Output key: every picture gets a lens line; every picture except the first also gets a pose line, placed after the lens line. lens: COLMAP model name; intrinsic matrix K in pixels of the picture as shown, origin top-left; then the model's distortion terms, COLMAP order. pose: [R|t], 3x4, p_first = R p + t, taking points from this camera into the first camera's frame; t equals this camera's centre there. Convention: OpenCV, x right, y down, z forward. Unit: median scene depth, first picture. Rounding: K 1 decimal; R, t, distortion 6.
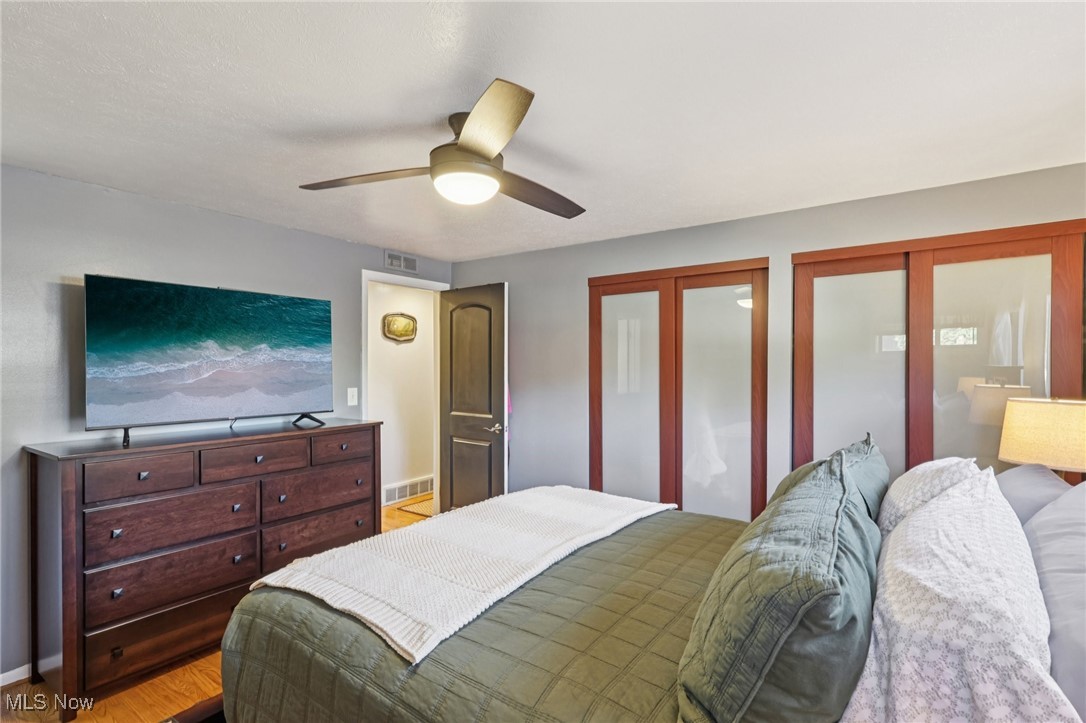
lens RADIAL K [[521.5, 0, 538.2], [0, 521.5, 368.0], [0, 0, 1]] dist [-0.003939, 0.000979]
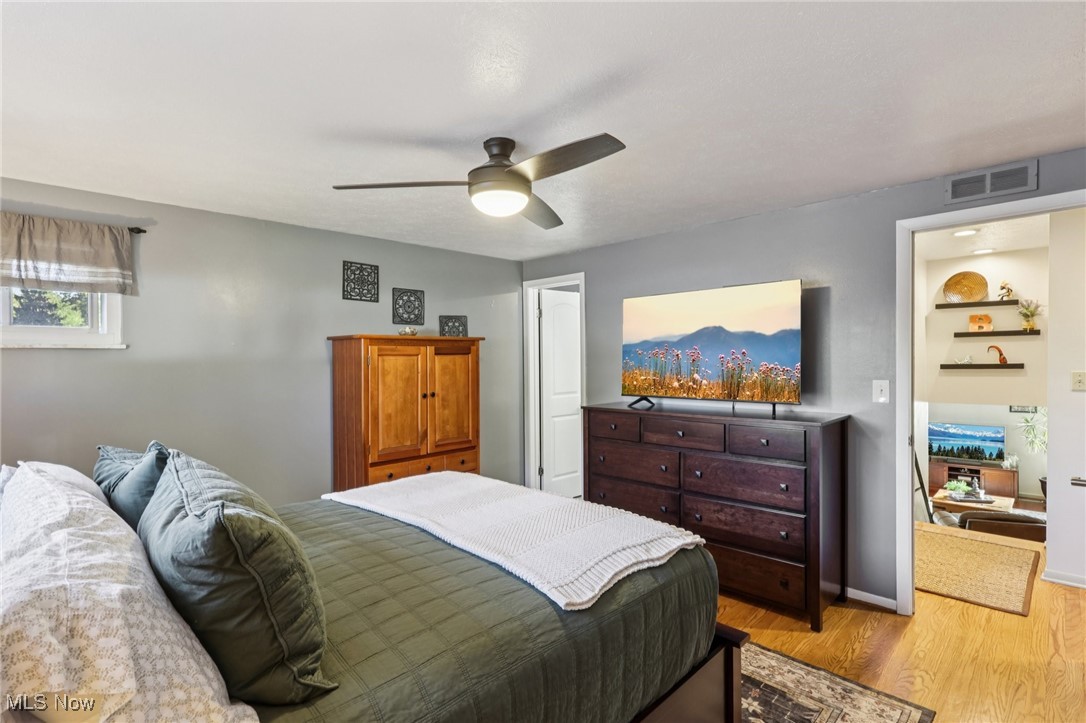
lens RADIAL K [[521.5, 0, 539.3], [0, 521.5, 360.0], [0, 0, 1]] dist [-0.003939, 0.000979]
pose [[-0.167034, 0.009104, -0.985909, 0.709803], [0.010330, 0.999919, 0.007483, -0.004074], [0.985897, -0.008934, -0.167114, 0.923646]]
